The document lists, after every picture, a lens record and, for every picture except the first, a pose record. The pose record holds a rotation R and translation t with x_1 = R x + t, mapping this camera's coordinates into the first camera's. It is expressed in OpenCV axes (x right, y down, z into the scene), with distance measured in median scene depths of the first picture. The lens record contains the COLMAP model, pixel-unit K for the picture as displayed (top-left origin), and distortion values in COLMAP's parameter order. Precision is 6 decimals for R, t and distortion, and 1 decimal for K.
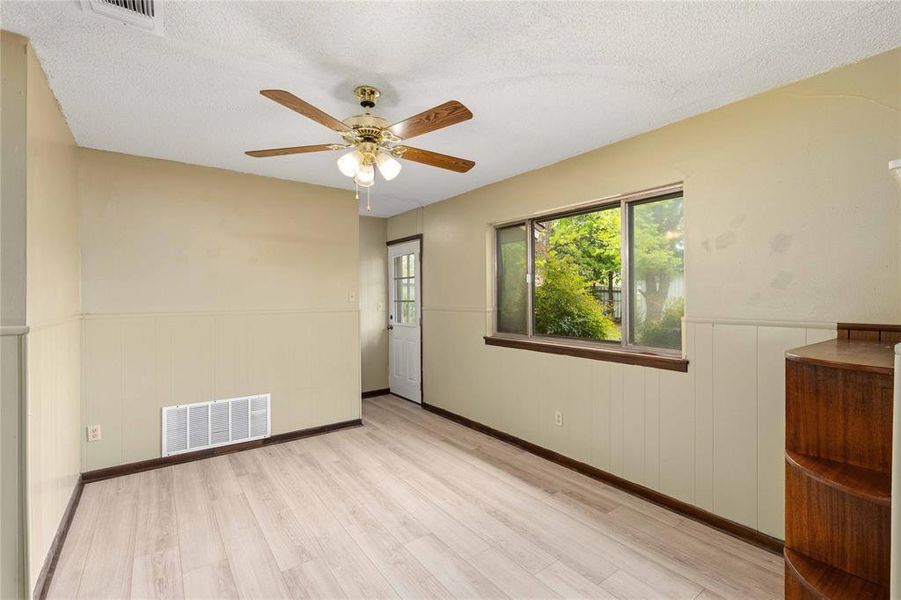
lens RADIAL K [[398.4, 0, 437.9], [0, 398.4, 303.6], [0, 0, 1]] dist [-0.002013, 0.000739]
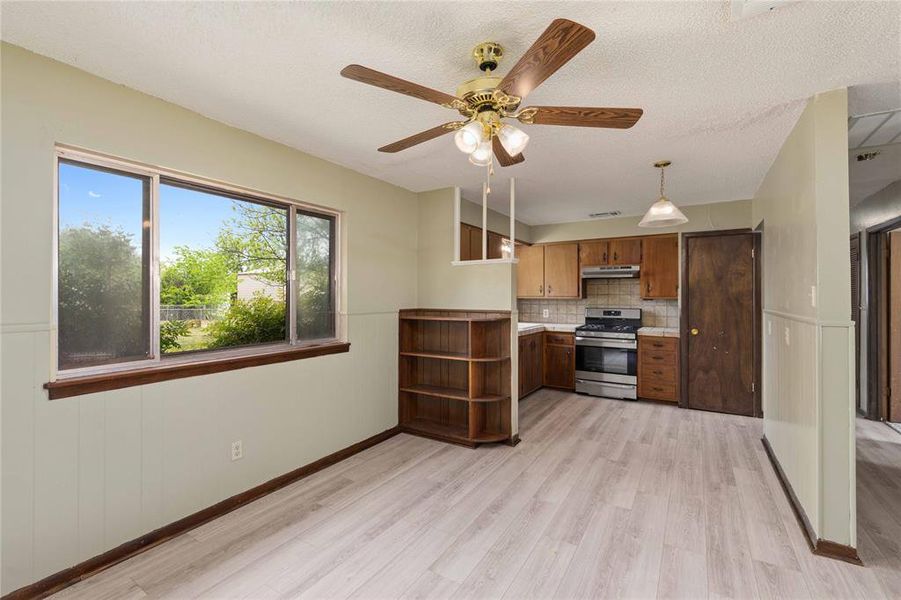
lens RADIAL K [[398.4, 0, 450.3], [0, 398.4, 293.4], [0, 0, 1]] dist [-0.002013, 0.000739]
pose [[-0.388388, 0.007679, 0.921464, -0.580441], [0.016322, 0.999866, -0.001452, -0.015726], [-0.921351, 0.014476, -0.388461, 0.888776]]
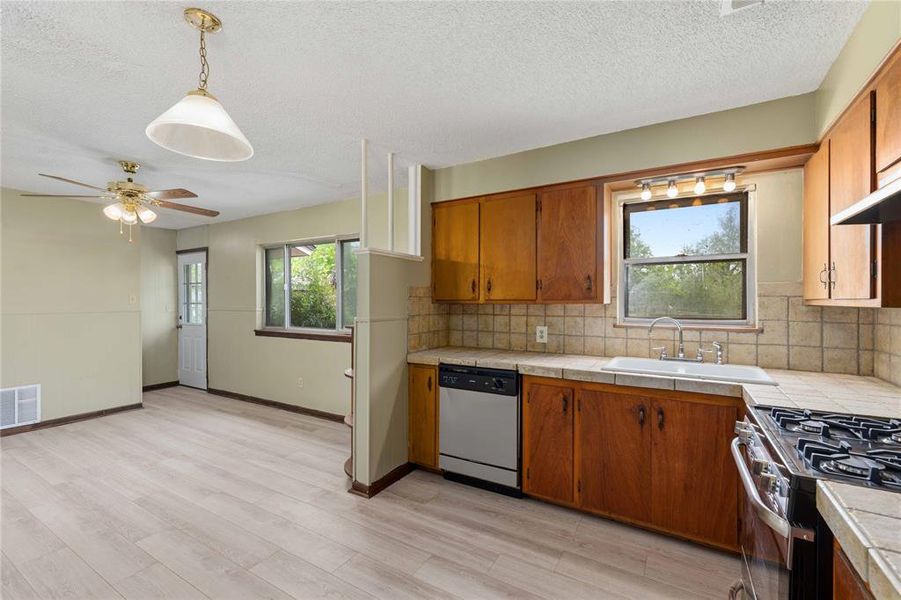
lens RADIAL K [[398.4, 0, 446.4], [0, 398.4, 303.0], [0, 0, 1]] dist [-0.002013, 0.000739]
pose [[0.919005, 0.002187, 0.394240, 0.212097], [0.002726, 0.999925, -0.011901, 0.013846], [-0.394236, 0.012012, 0.918931, -0.548424]]
